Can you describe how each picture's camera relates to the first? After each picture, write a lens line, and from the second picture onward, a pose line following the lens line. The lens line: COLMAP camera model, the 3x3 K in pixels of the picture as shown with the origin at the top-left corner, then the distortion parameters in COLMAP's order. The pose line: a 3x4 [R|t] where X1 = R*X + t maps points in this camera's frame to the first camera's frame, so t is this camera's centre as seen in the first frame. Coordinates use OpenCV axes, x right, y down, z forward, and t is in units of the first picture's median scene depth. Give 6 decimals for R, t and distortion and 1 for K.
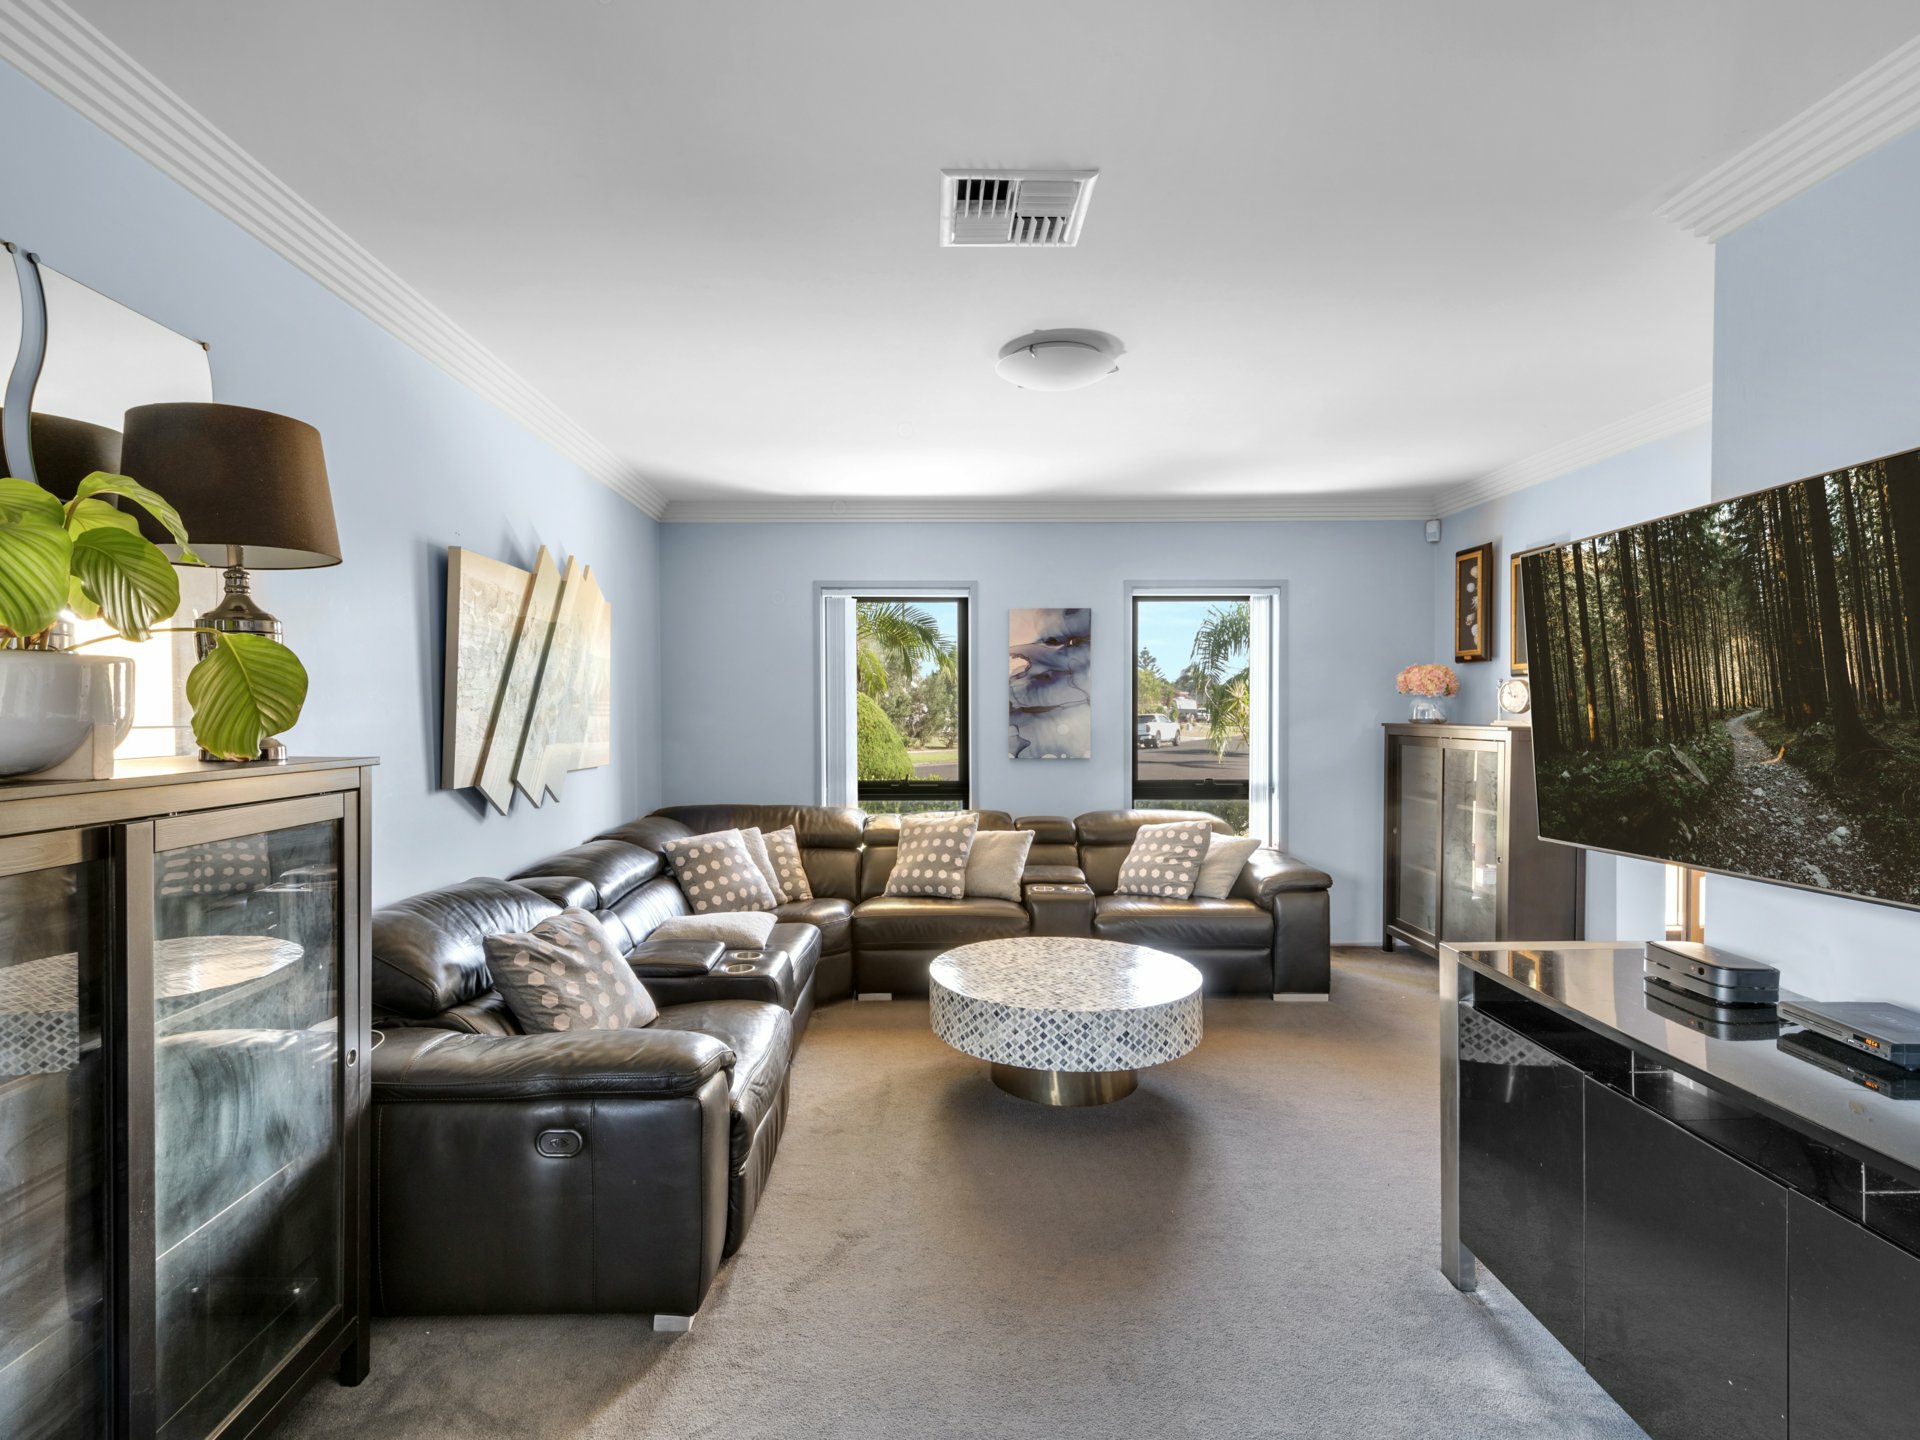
lens RADIAL K [[912.4, 0, 964.1], [0, 912.4, 718.4], [0, 0, 1]] dist [0.010874, -0.000339]
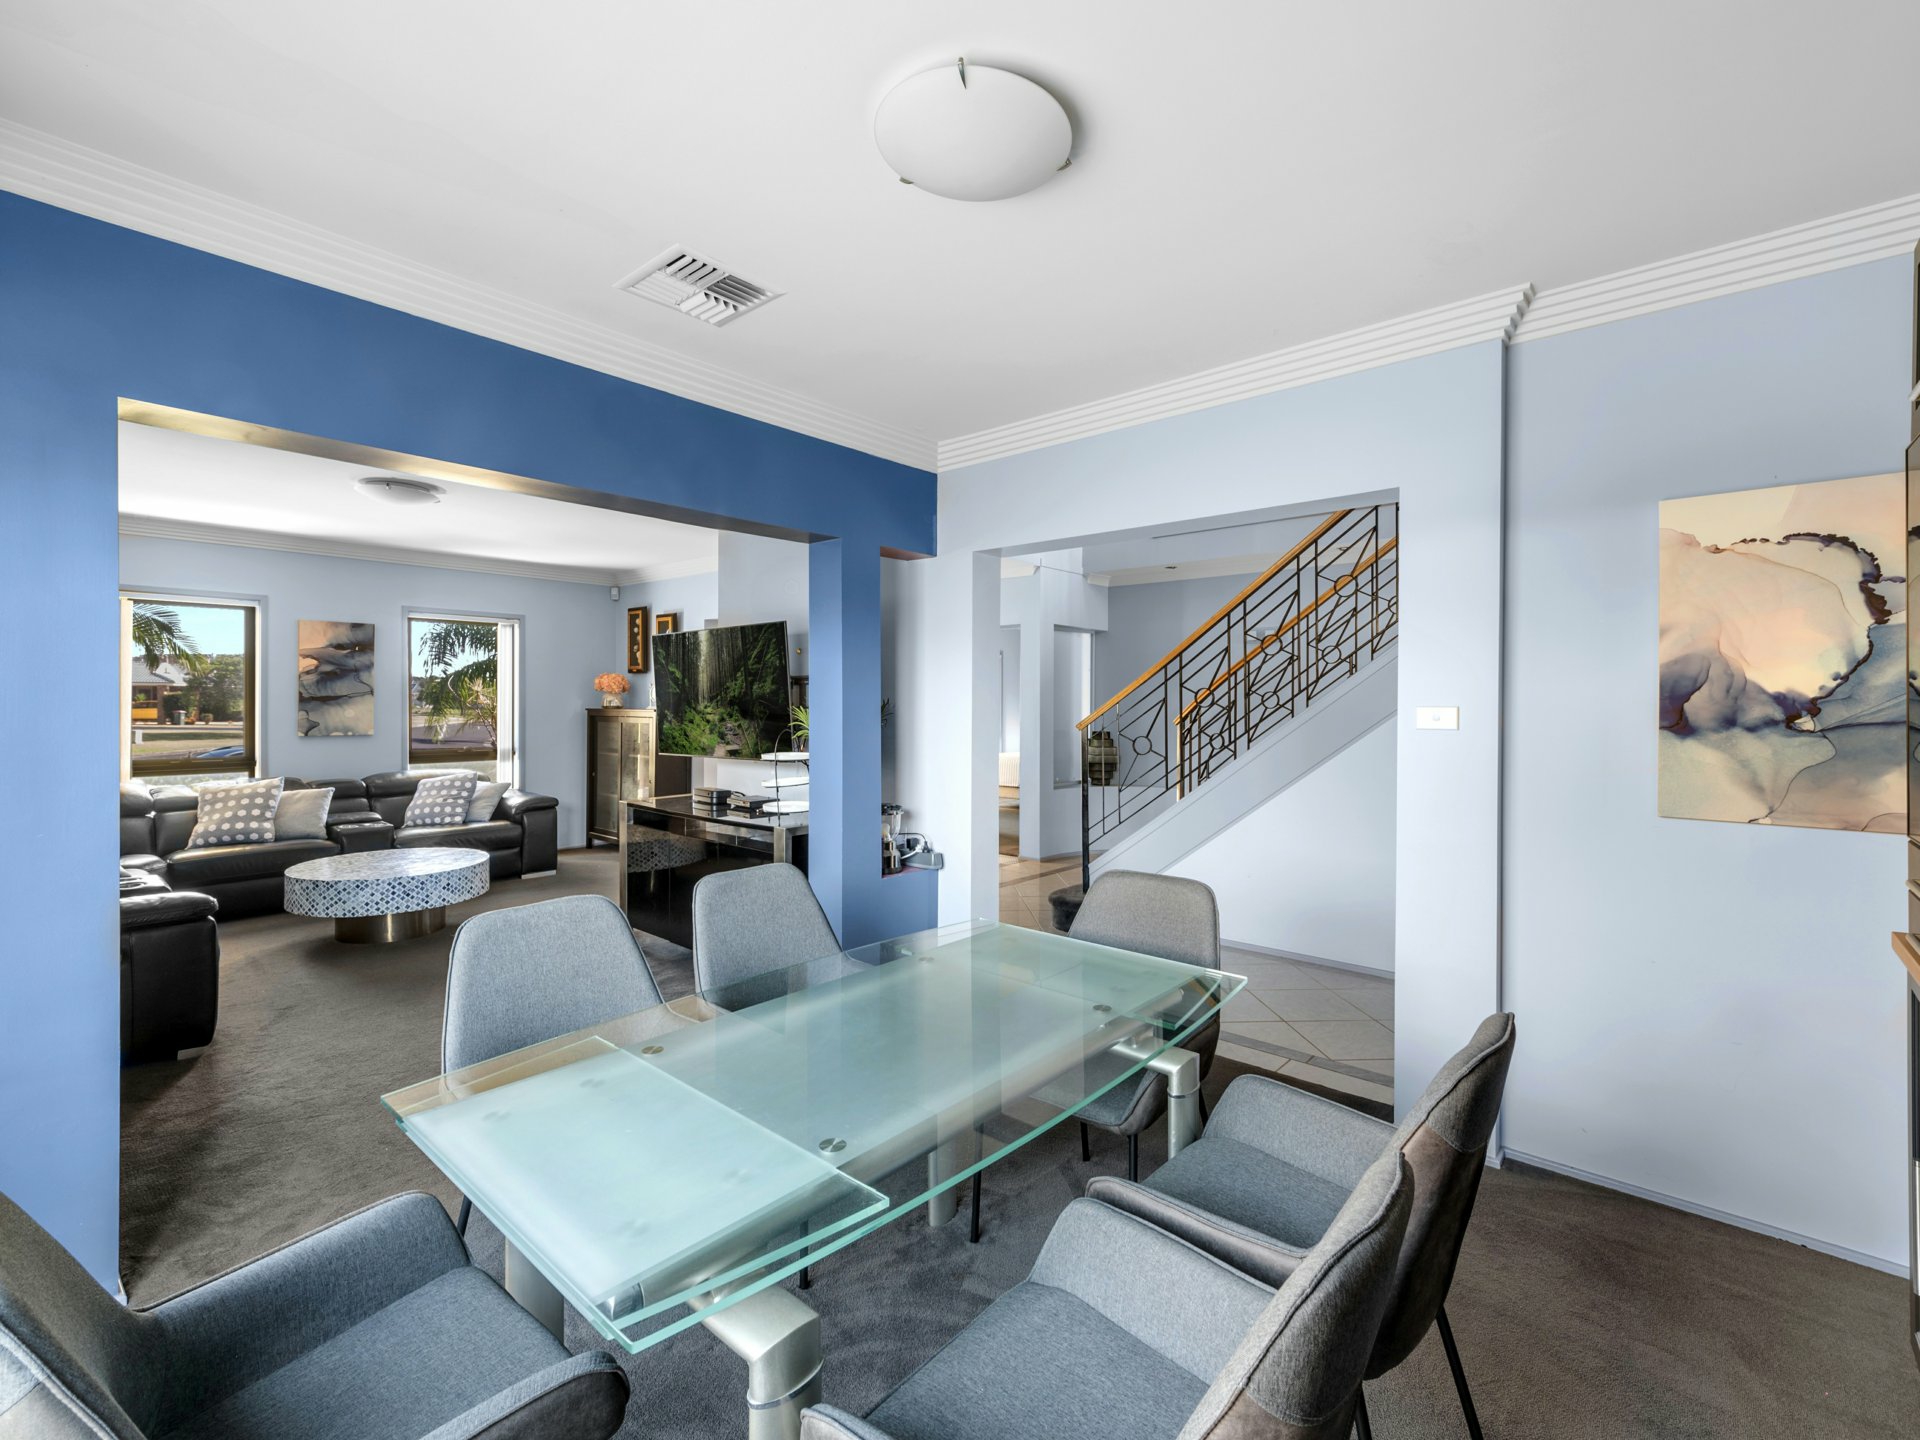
lens RADIAL K [[844.3, 0, 959.5], [0, 844.3, 714.0], [0, 0, 1]] dist [0.002791, 0.000066]
pose [[0.651732, -0.006324, 0.758423, -0.271014], [0.002070, 0.999976, 0.006559, 0.007350], [-0.758447, -0.002705, 0.651729, -0.525636]]
